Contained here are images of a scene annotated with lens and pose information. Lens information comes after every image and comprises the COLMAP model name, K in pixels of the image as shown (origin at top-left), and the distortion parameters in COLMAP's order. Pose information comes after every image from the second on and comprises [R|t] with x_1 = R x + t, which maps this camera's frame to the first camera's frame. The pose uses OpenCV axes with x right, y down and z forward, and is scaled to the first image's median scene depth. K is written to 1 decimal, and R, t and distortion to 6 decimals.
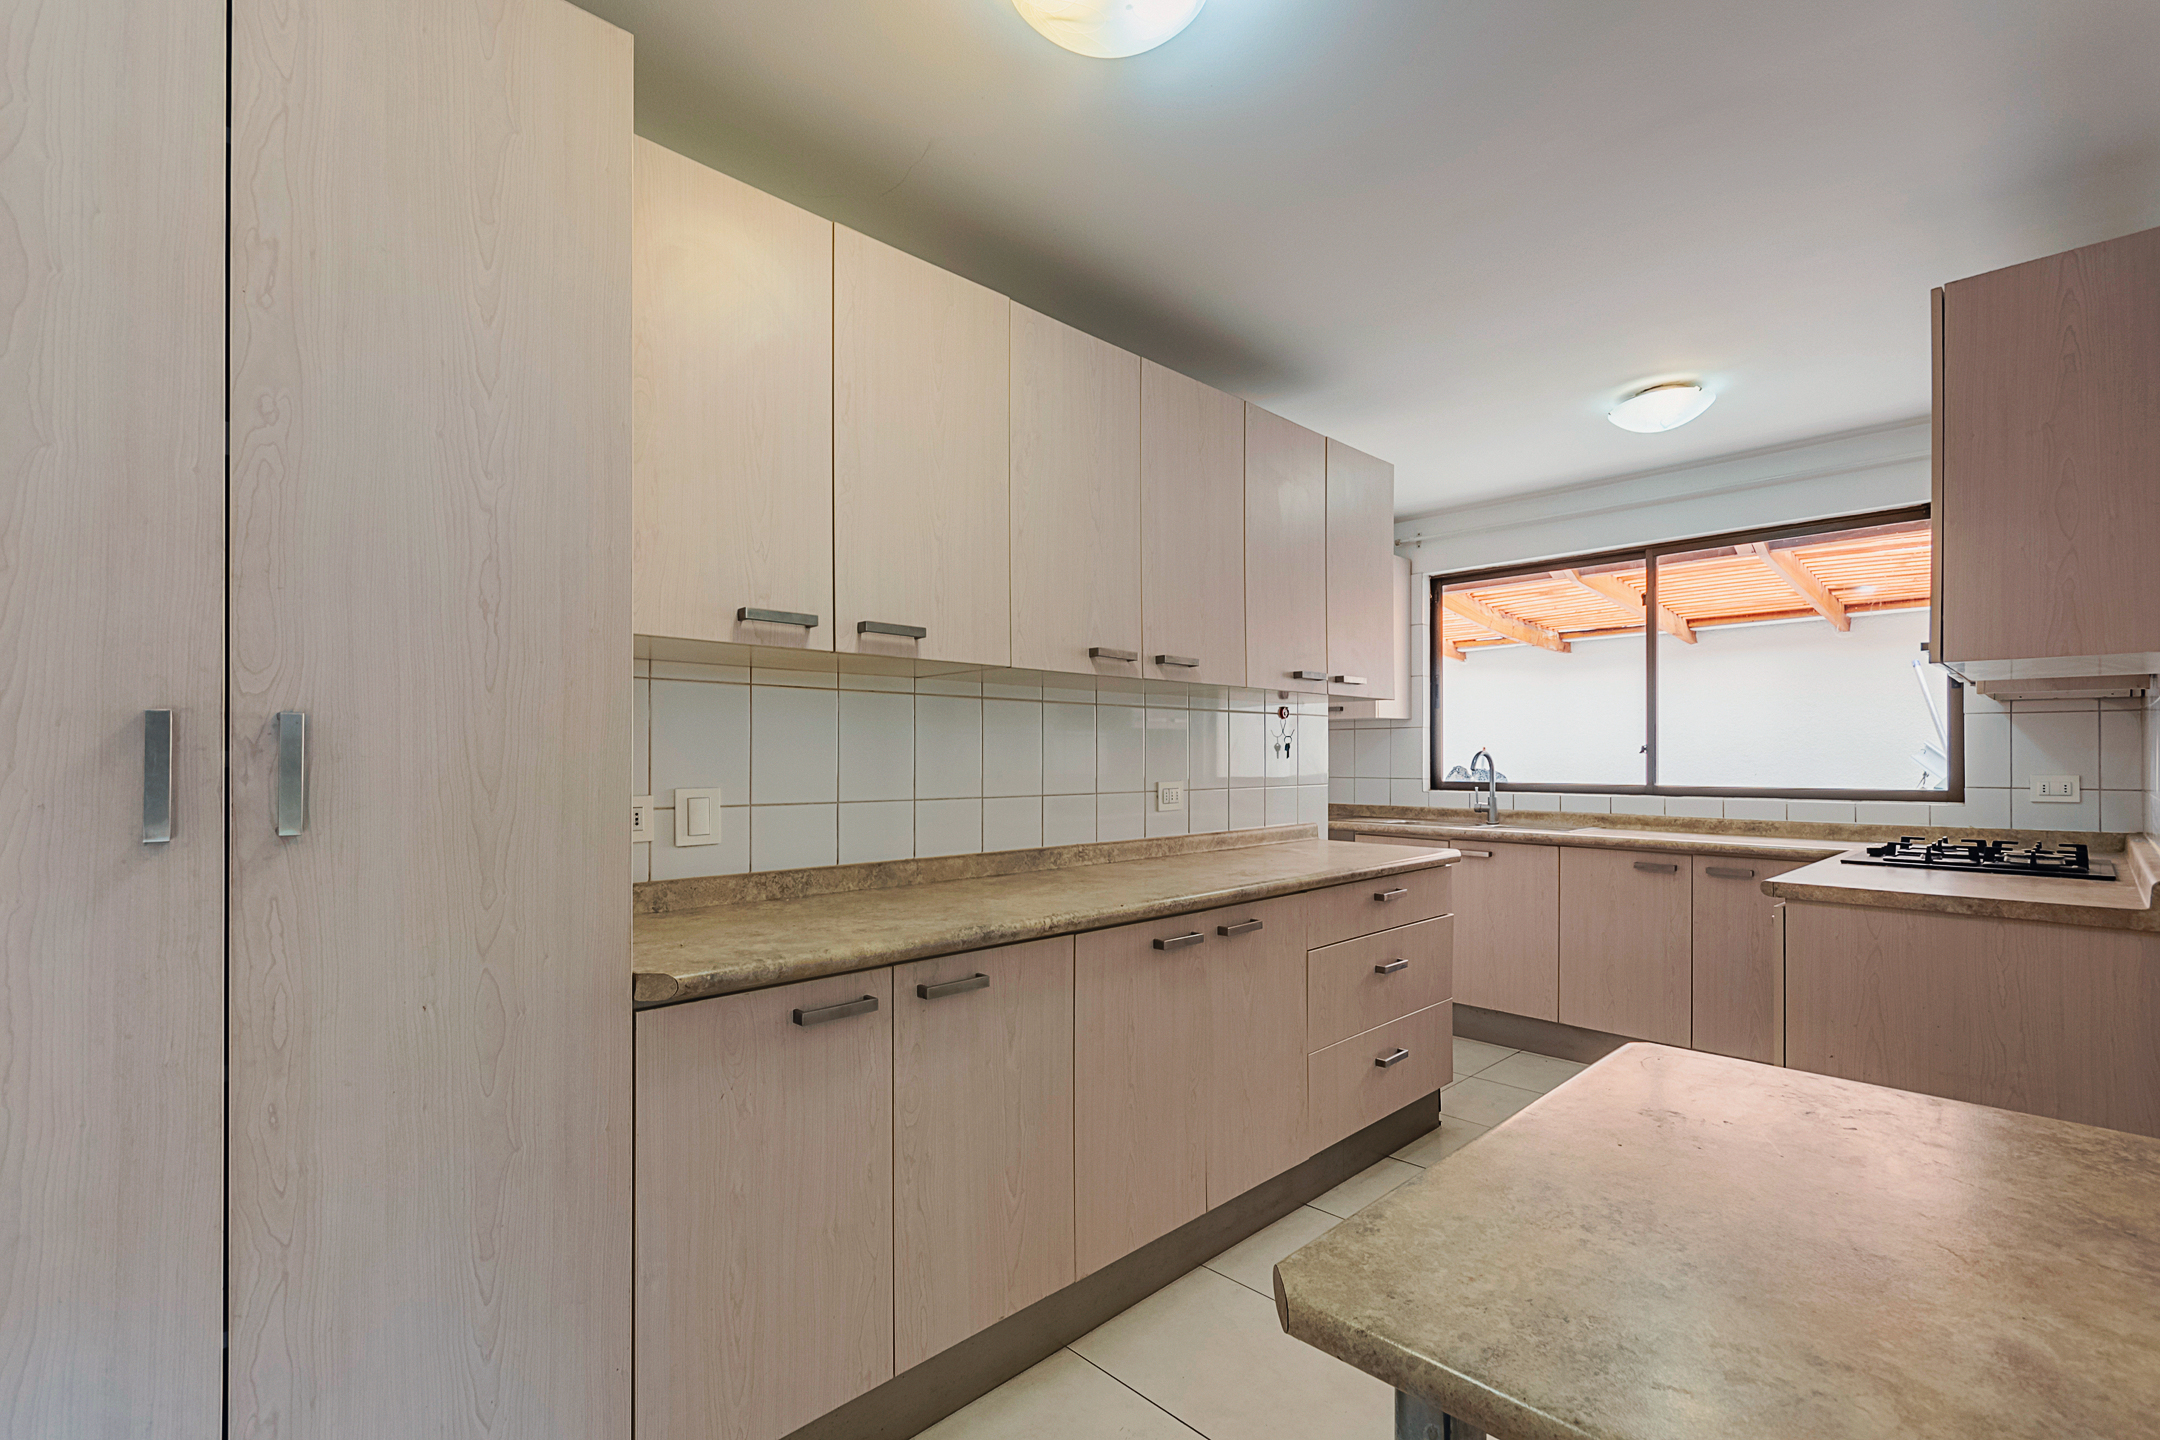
lens RADIAL K [[953.0, 0, 1083.8], [0, 953.0, 760.4], [0, 0, 1]] dist [0.002554, 0.000805]
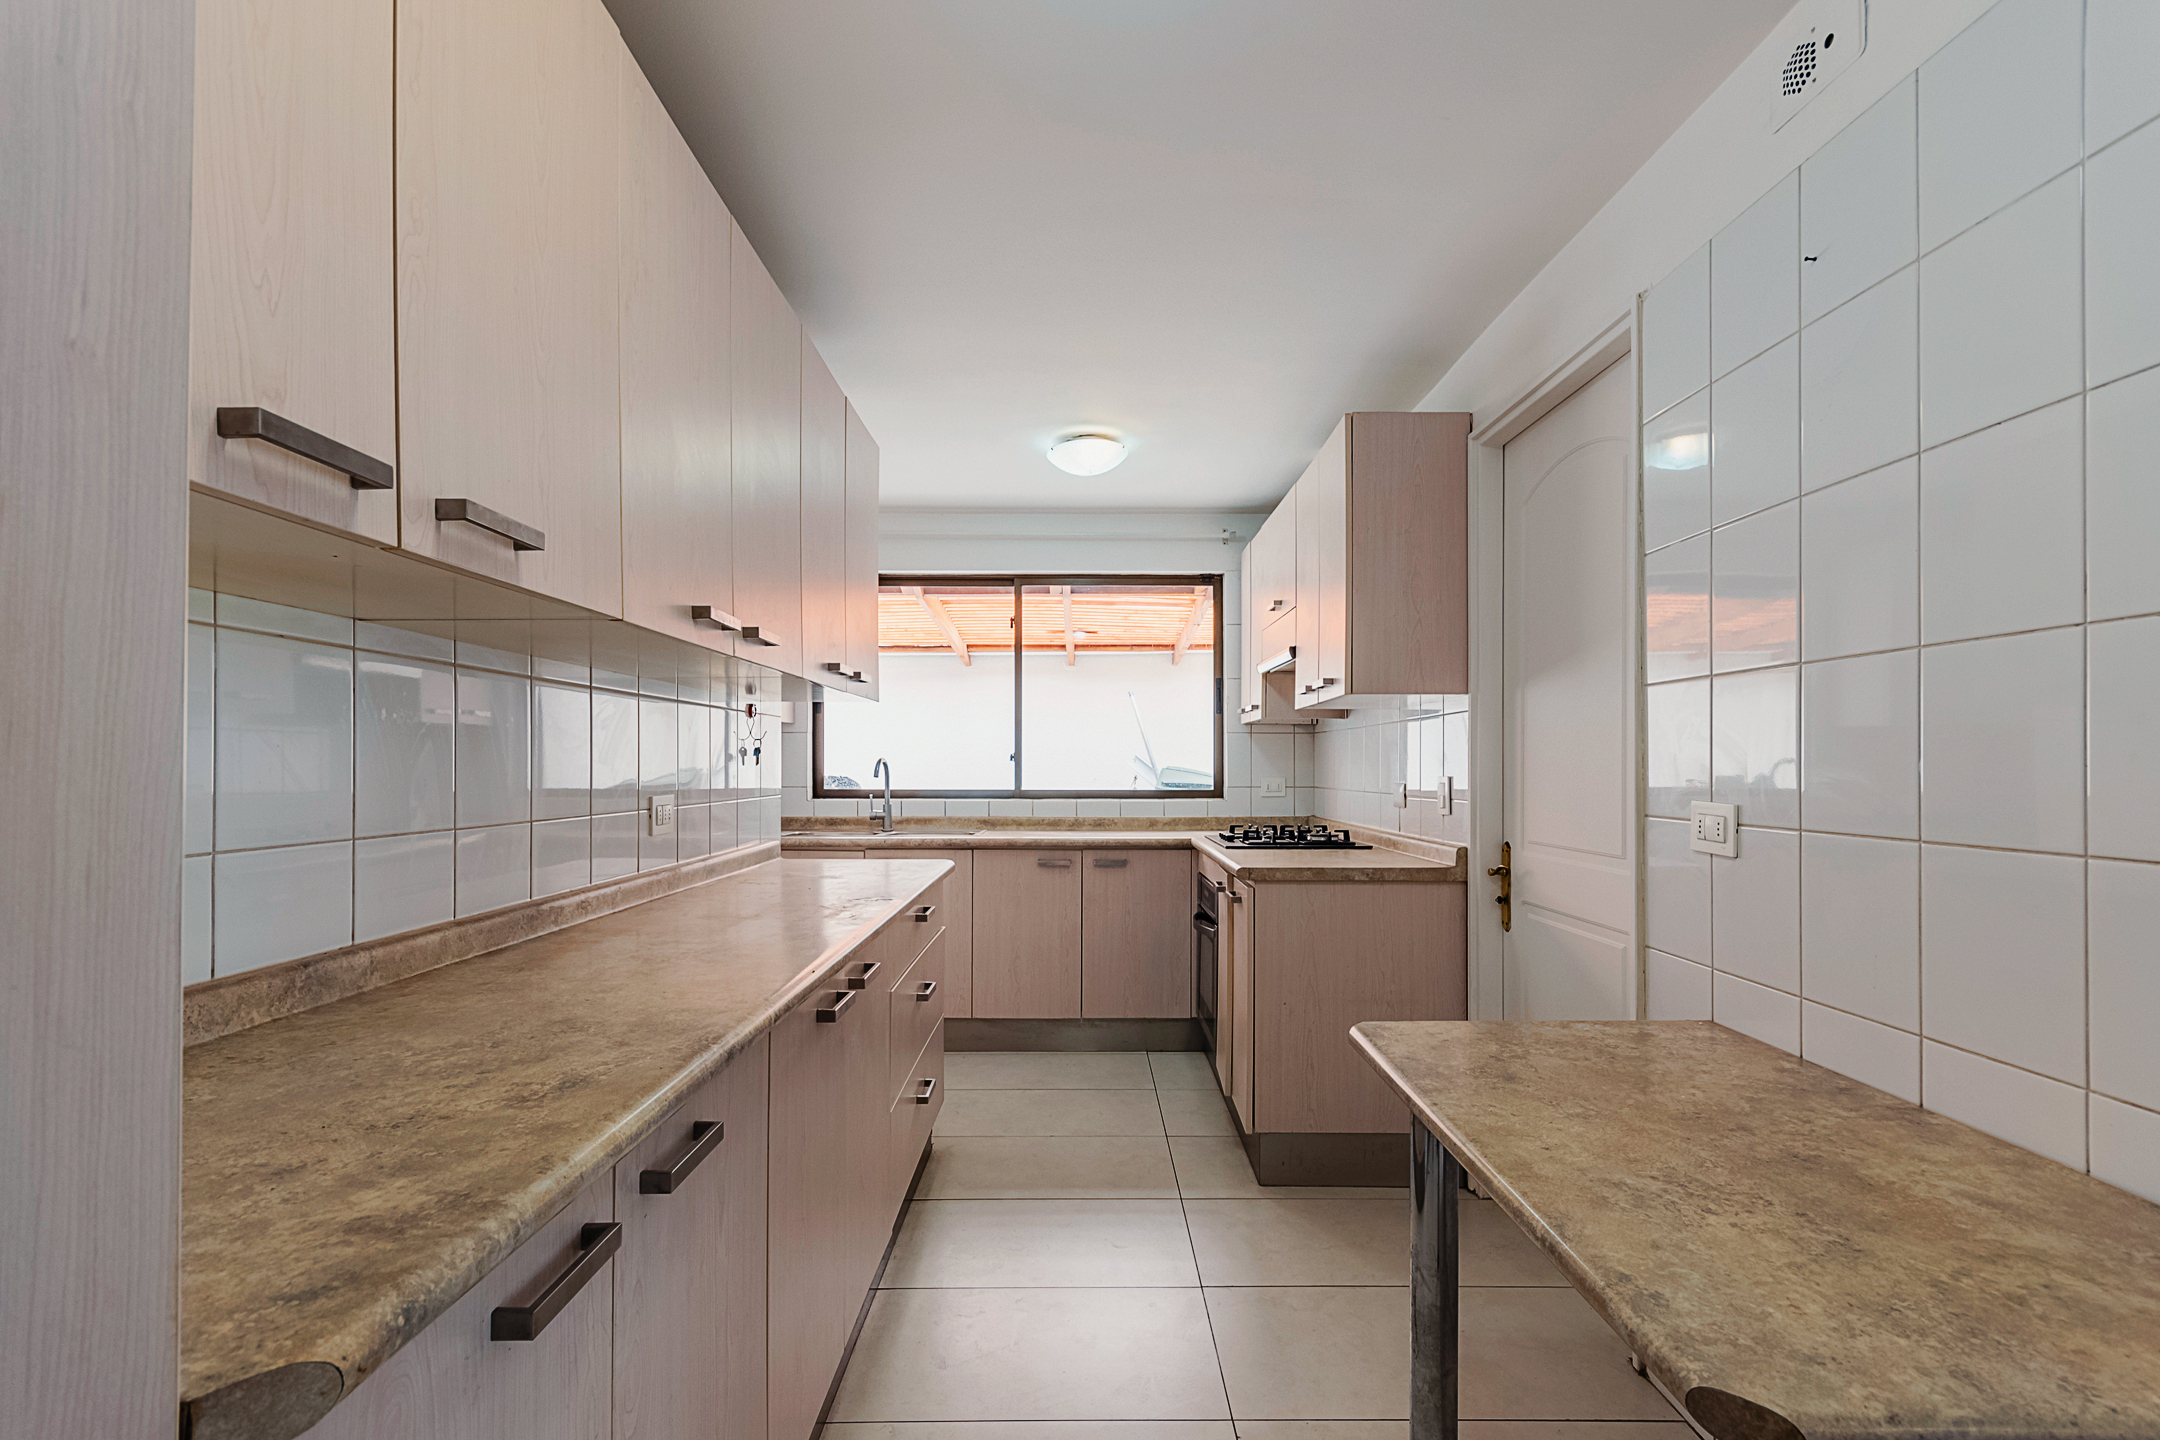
lens RADIAL K [[953.0, 0, 1083.8], [0, 953.0, 760.4], [0, 0, 1]] dist [0.002554, 0.000805]
pose [[0.692188, 0.004526, 0.721703, -0.187562], [0.001229, 0.999972, -0.007449, 0.000245], [-0.721717, 0.006043, 0.692162, 0.202794]]
